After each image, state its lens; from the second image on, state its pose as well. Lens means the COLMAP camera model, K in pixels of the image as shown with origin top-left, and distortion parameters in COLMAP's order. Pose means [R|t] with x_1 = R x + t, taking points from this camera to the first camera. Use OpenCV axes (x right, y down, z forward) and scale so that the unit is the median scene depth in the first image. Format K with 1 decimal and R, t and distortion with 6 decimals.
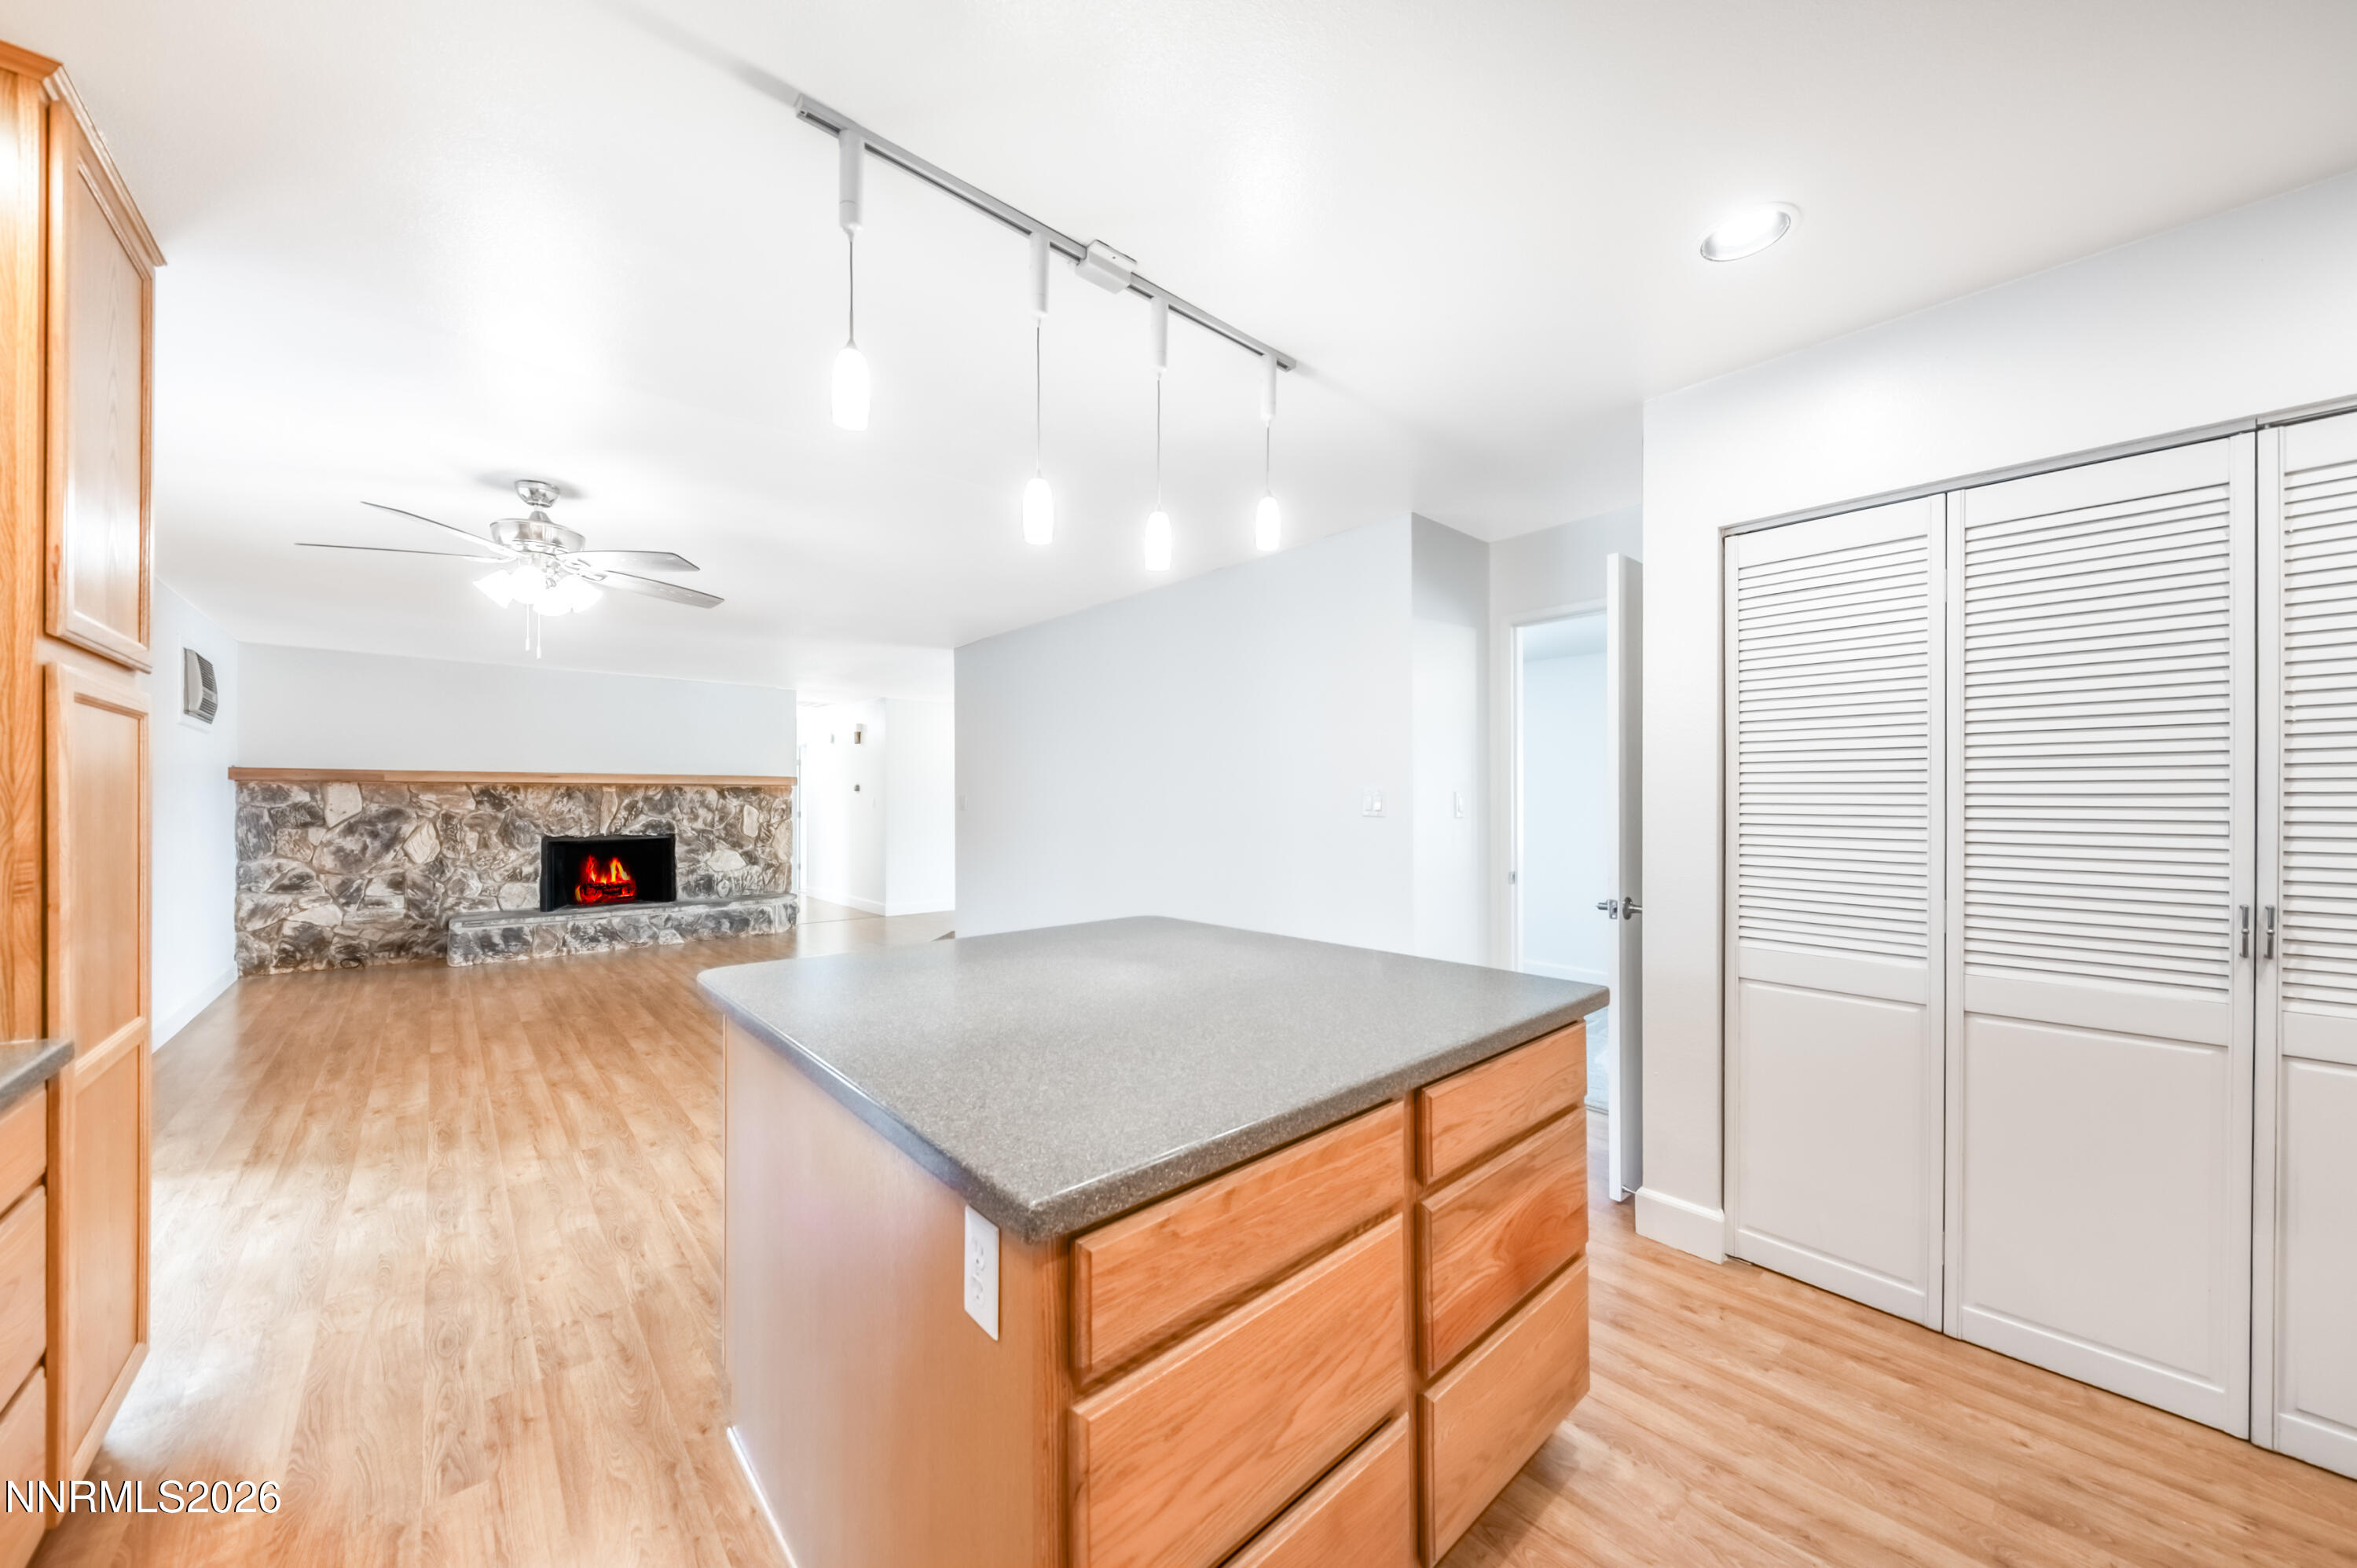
lens RADIAL K [[826.9, 0, 1197.0], [0, 826.9, 795.4], [0, 0, 1]] dist [0.005831, -0.003002]
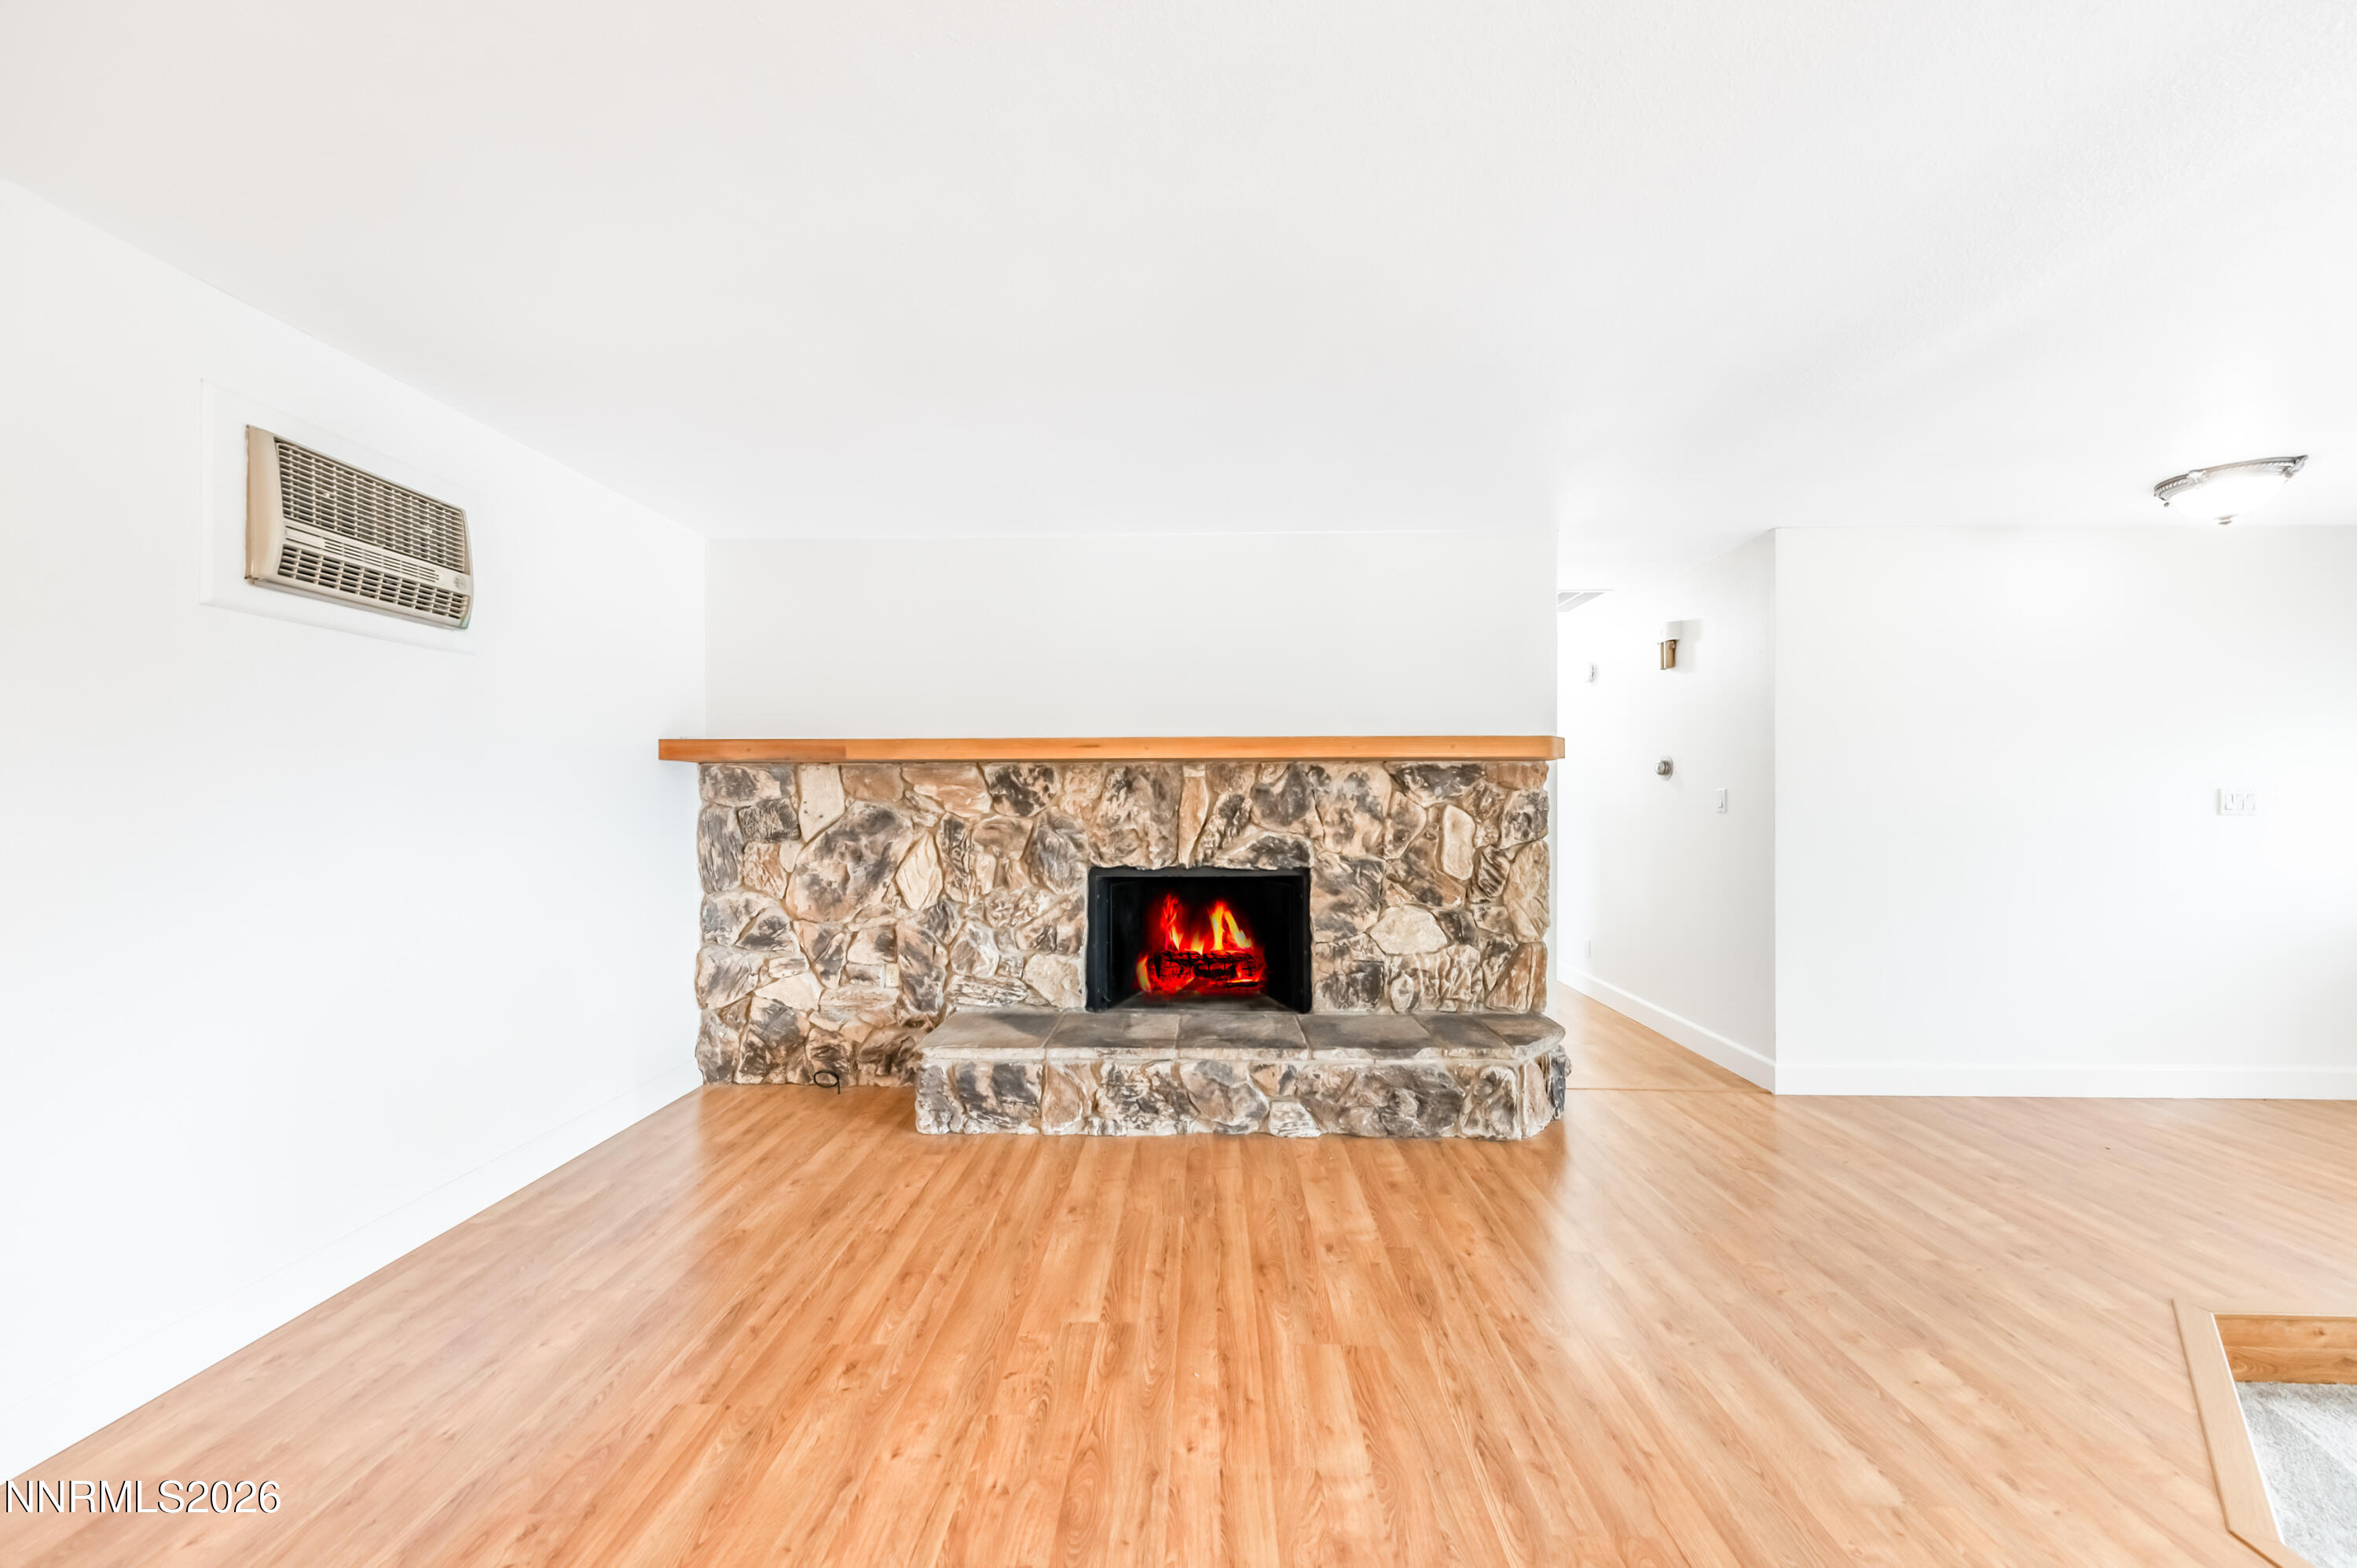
lens RADIAL K [[826.9, 0, 1226.0], [0, 826.9, 803.3], [0, 0, 1]] dist [0.005831, -0.003002]
pose [[0.747610, 0.007236, -0.664098, -0.406506], [0.003815, 0.999877, 0.015189, 0.003825], [0.664127, -0.013888, 0.747491, 0.707374]]
